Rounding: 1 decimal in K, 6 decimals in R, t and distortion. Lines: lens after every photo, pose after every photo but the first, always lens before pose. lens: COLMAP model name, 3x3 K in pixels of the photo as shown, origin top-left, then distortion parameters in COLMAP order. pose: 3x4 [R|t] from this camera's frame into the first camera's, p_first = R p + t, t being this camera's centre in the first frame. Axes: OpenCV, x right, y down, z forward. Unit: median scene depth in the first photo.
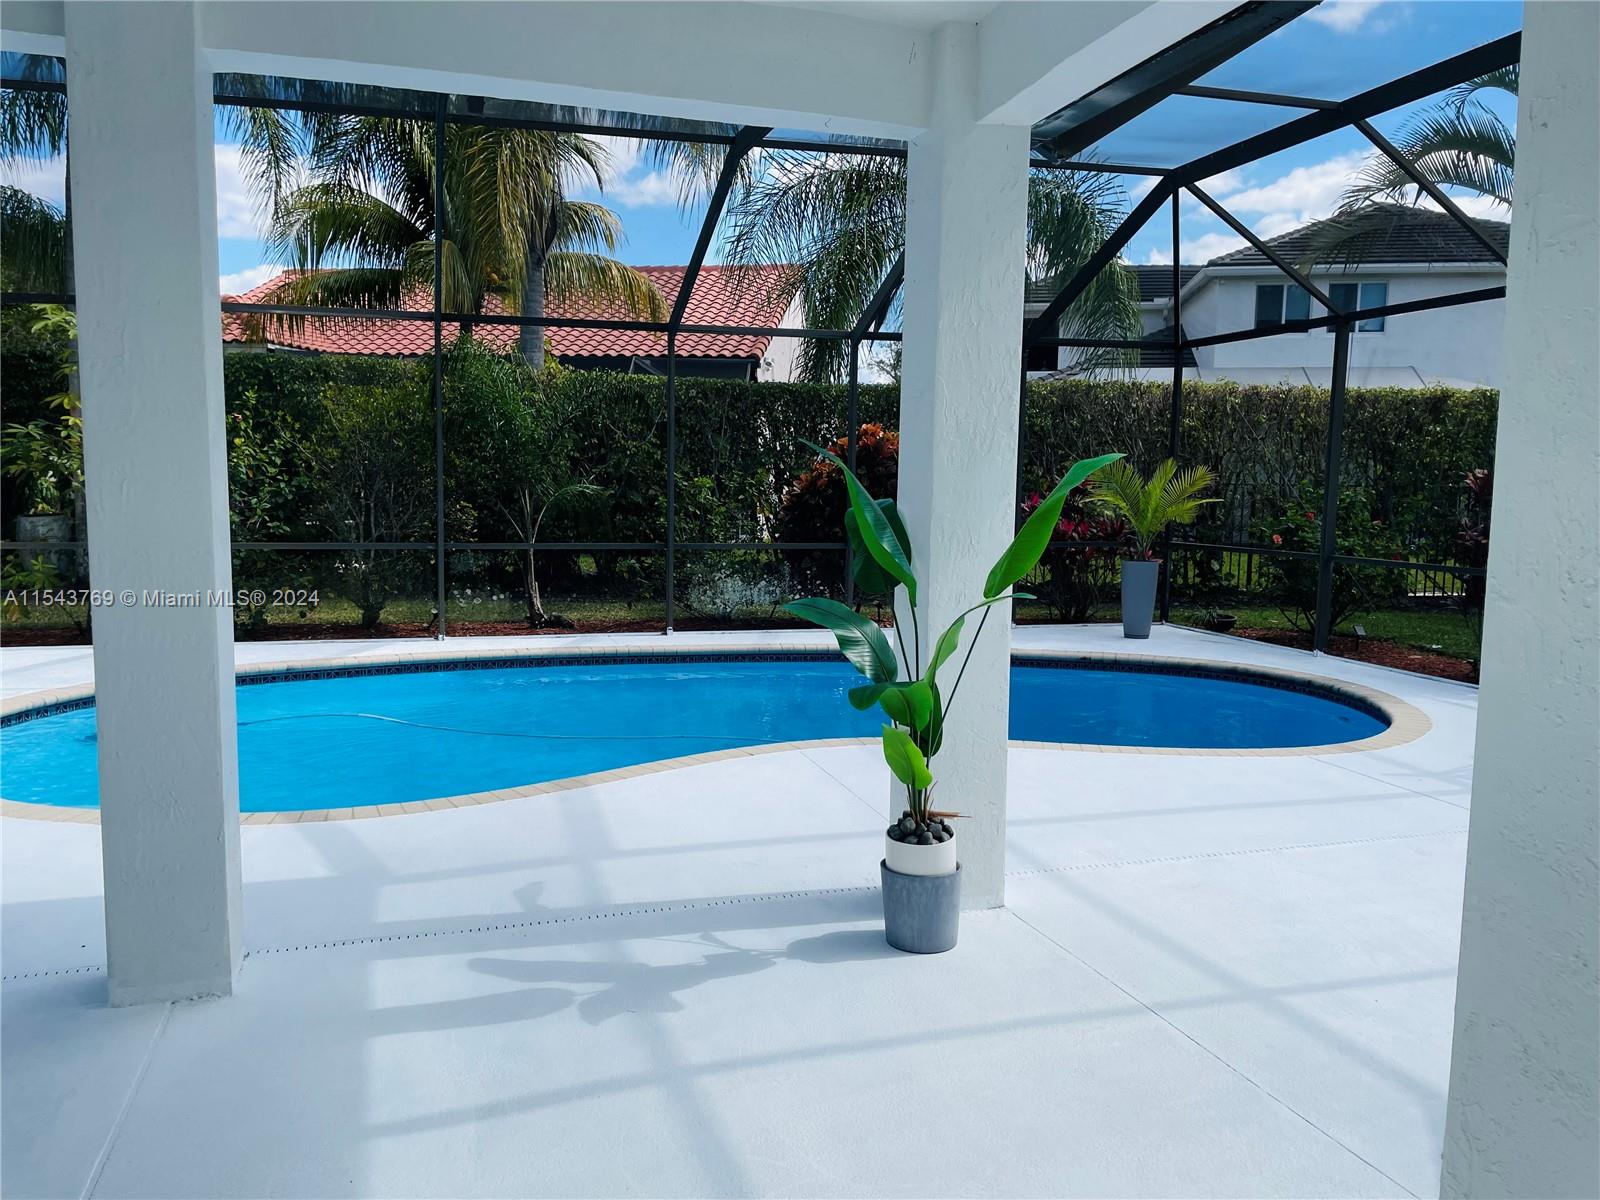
lens RADIAL K [[1217.8, 0, 800.0], [0, 1217.8, 600.0], [0, 0, 1]] dist [0.000071, -0.000156]
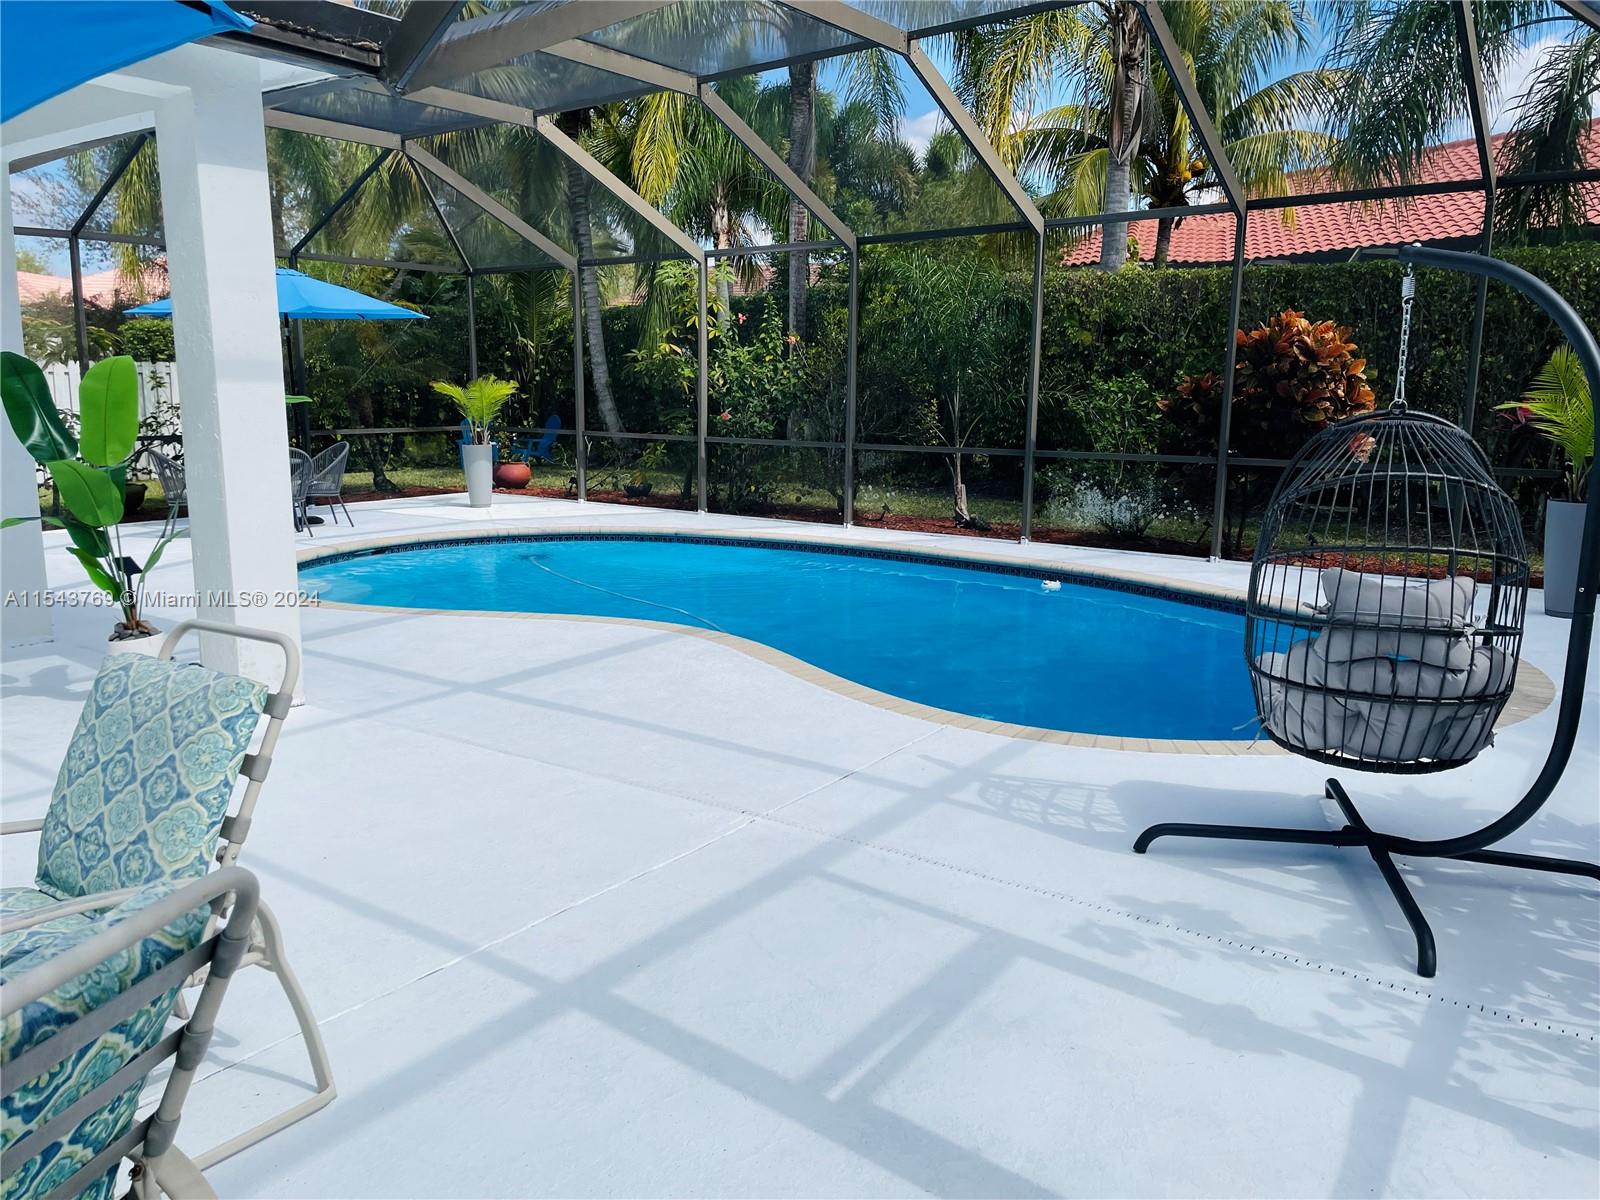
lens RADIAL K [[1217.8, 0, 800.0], [0, 1217.8, 600.0], [0, 0, 1]] dist [0.000071, -0.000156]
pose [[0.601991, 0.129323, -0.787961, 0.551511], [-0.080273, 0.991600, 0.101418, -0.011556], [0.794458, 0.002200, 0.607315, 0.270567]]
